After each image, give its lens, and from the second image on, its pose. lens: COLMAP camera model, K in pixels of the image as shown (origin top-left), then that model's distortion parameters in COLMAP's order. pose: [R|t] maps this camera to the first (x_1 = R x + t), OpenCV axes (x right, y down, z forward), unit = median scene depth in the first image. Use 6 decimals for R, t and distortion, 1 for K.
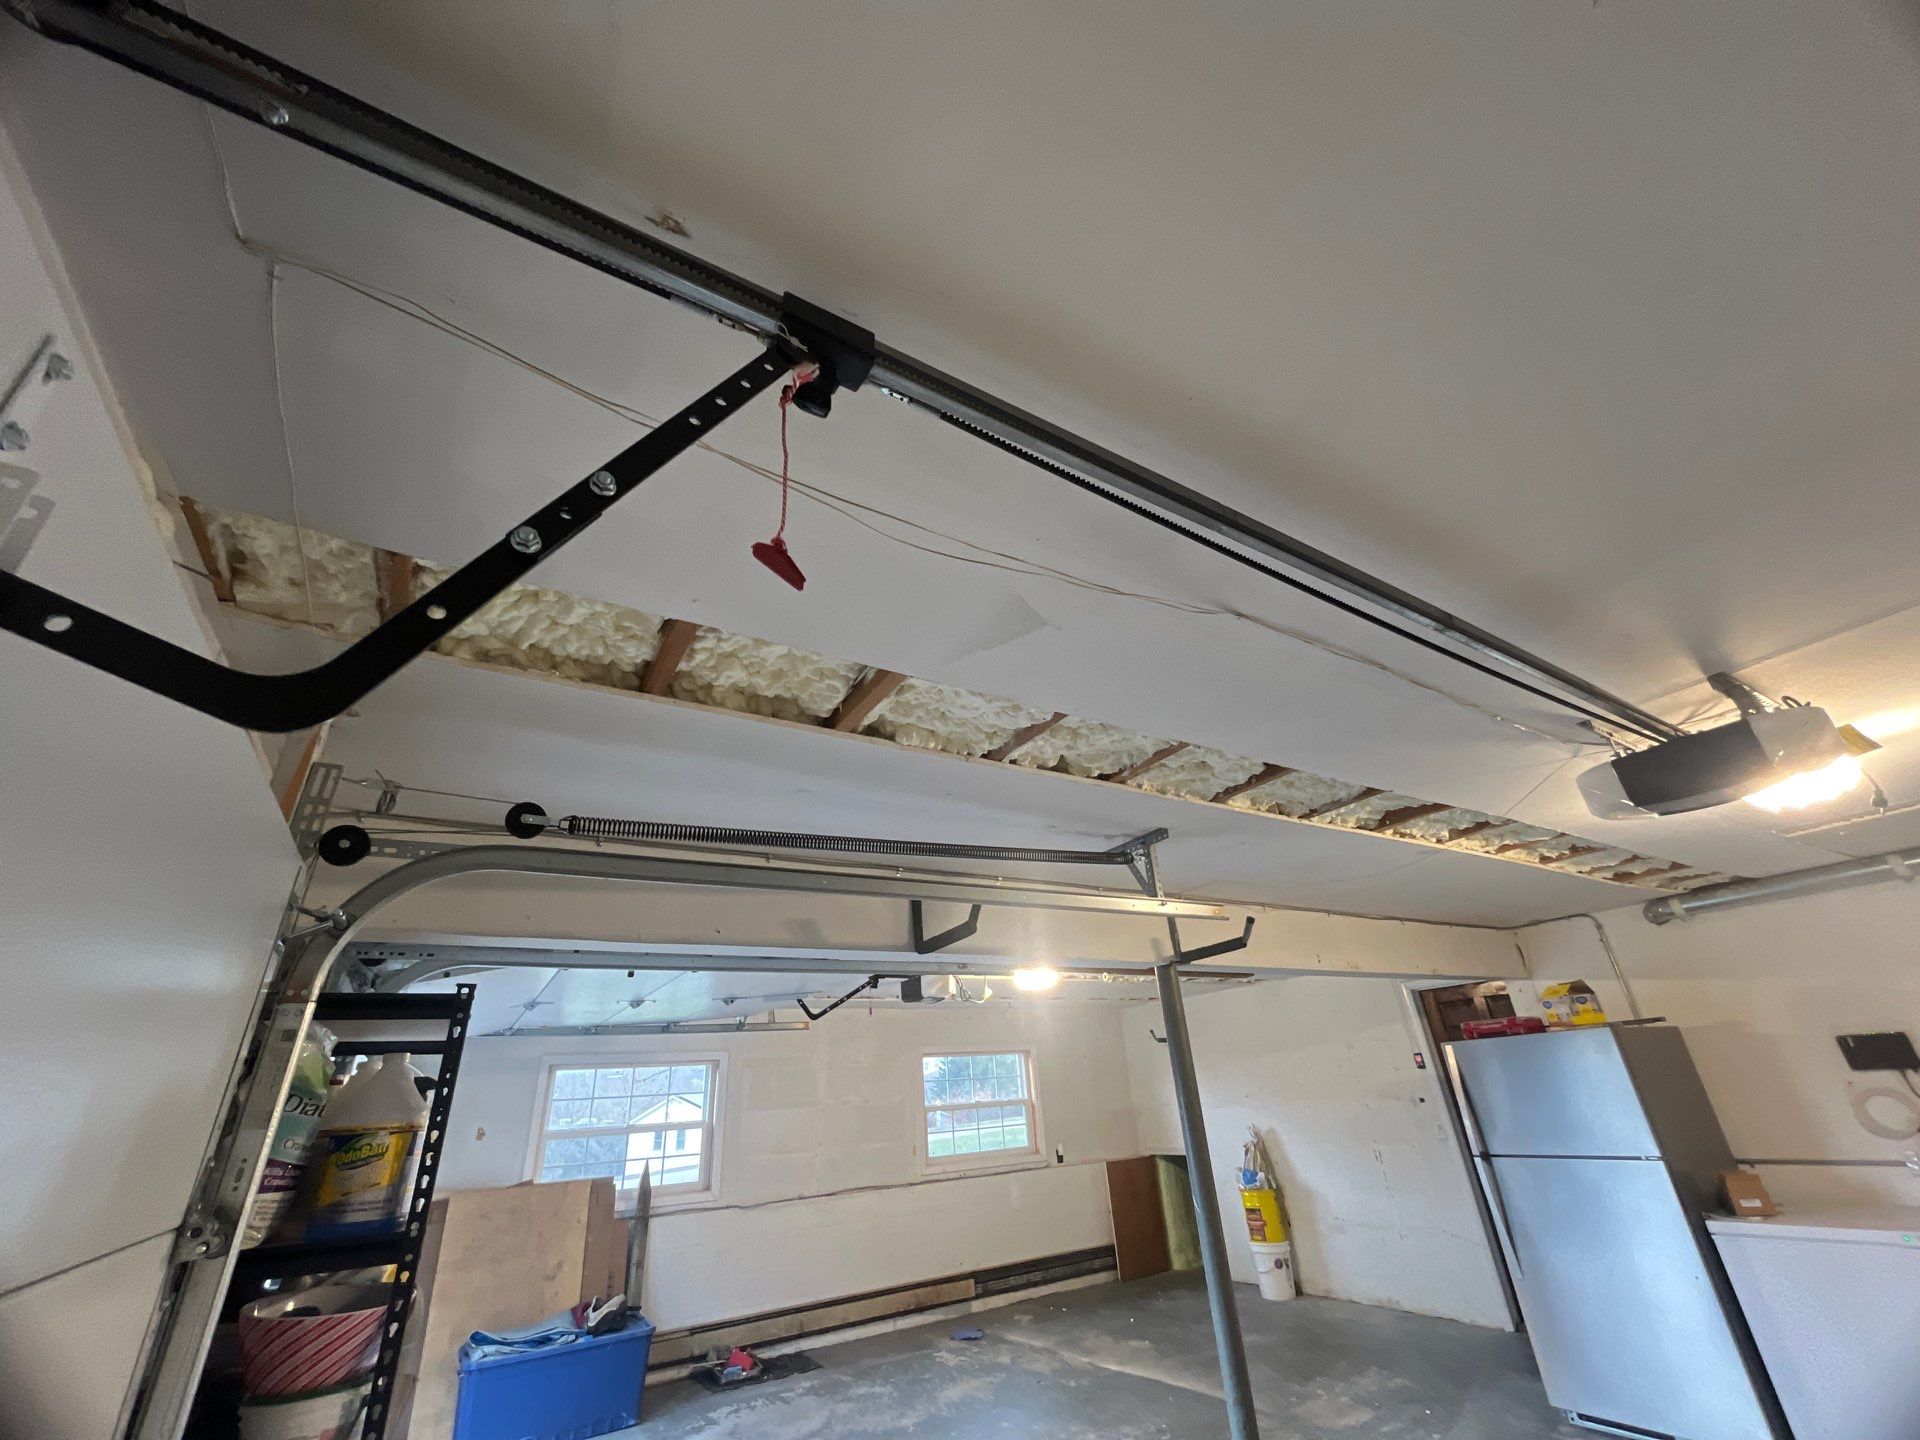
lens RADIAL K [[771.9, 0, 961.7], [0, 771.9, 711.0], [0, 0, 1]] dist [-0.005423, 0.000107]
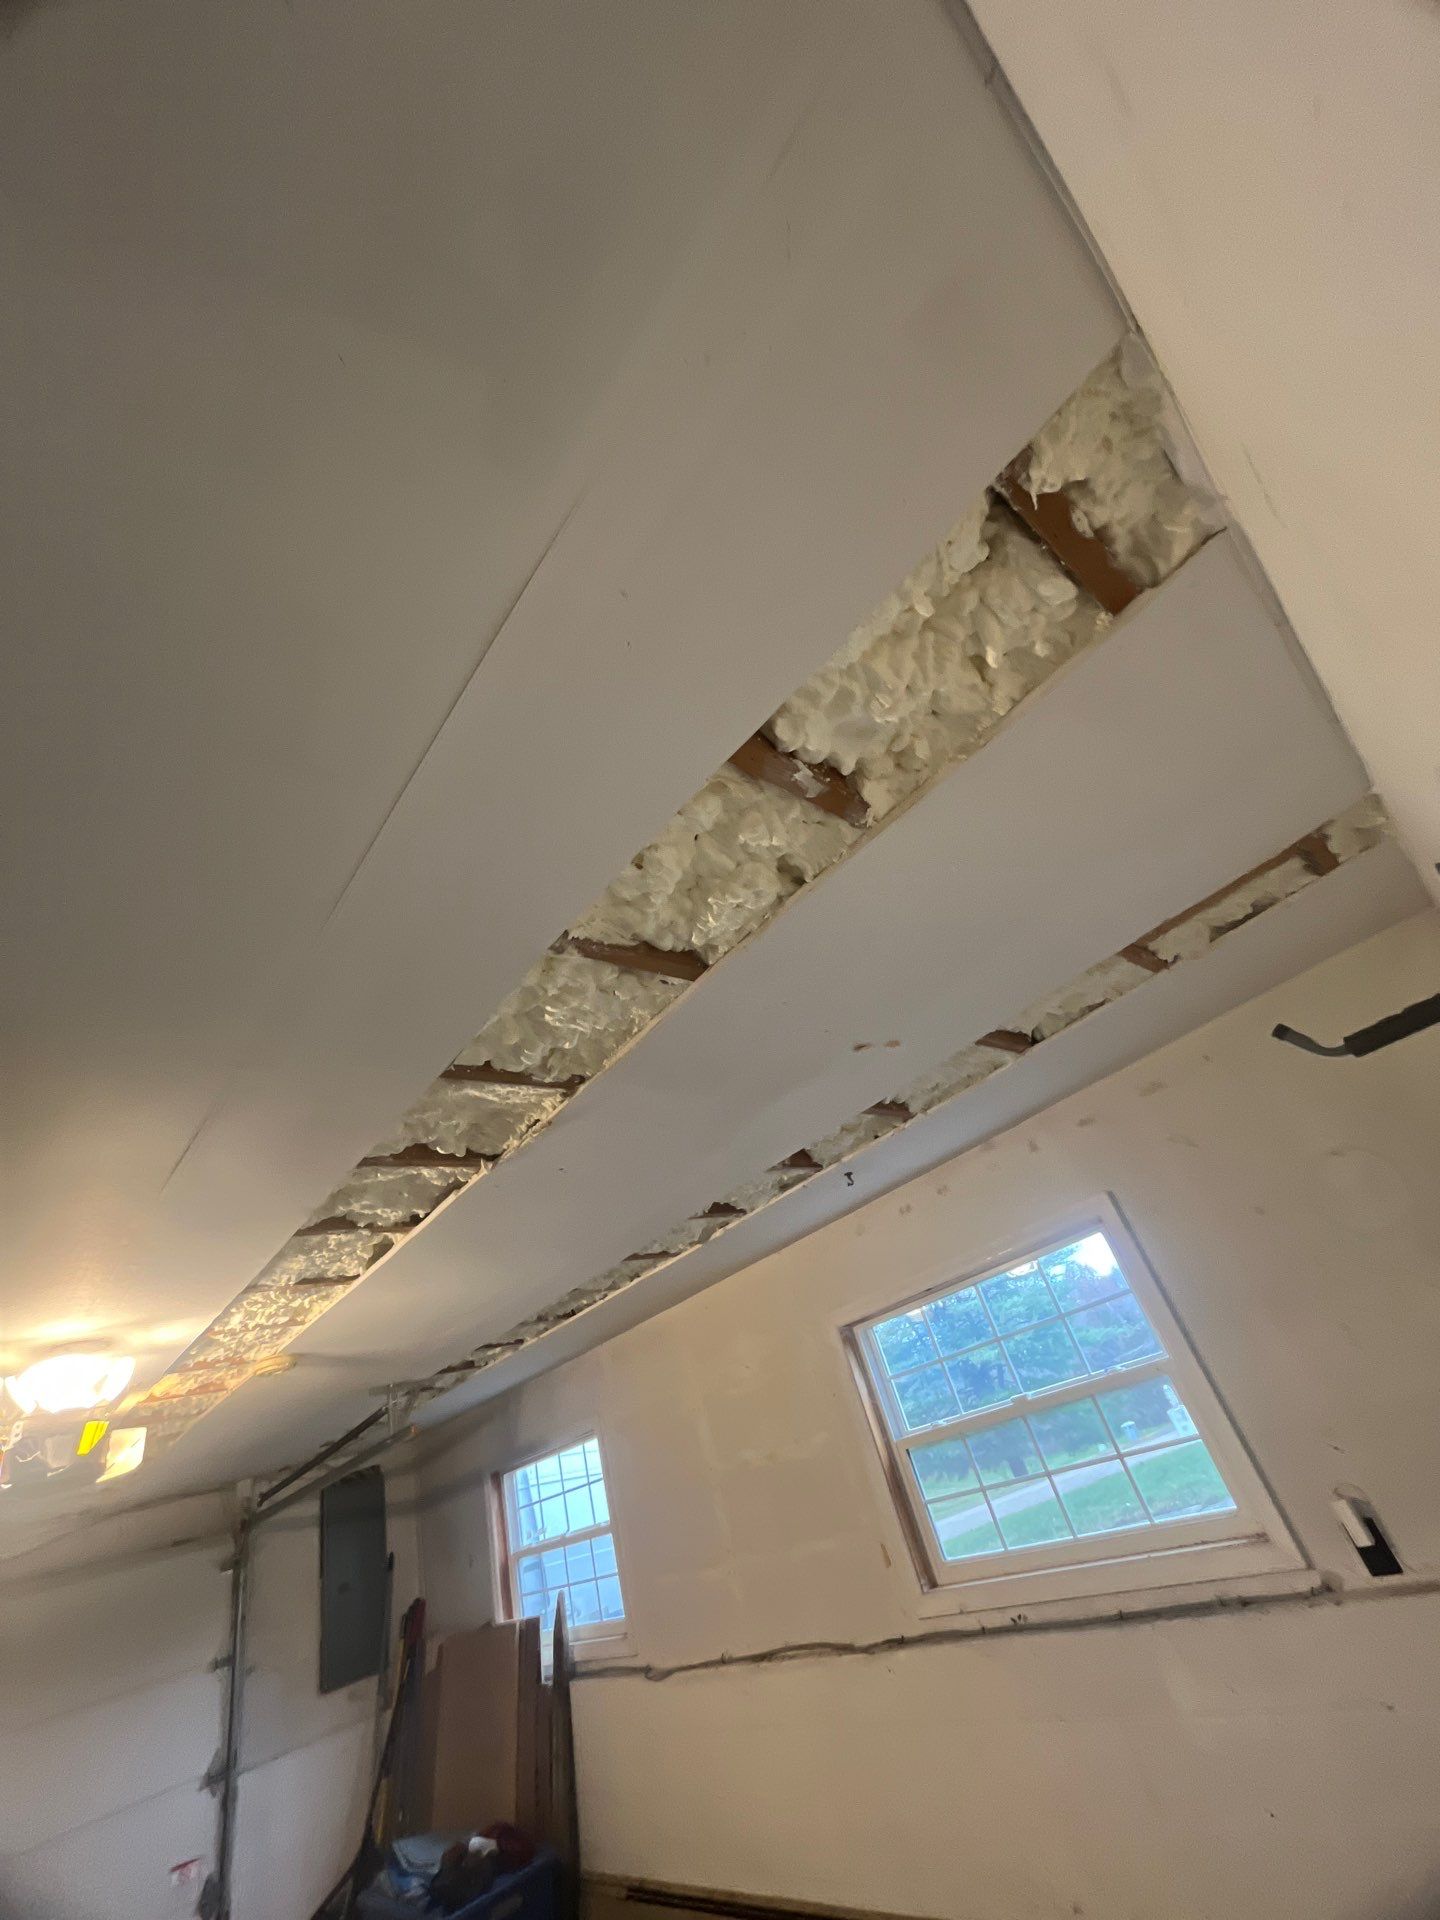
lens RADIAL K [[771.9, 0, 720.9], [0, 771.9, 948.9], [0, 0, 1]] dist [-0.005423, 0.000107]
pose [[0.154602, -0.533536, -0.831527, 0.446762], [0.652270, 0.687266, -0.319700, 0.403759], [0.742052, -0.492955, 0.454262, 0.878917]]
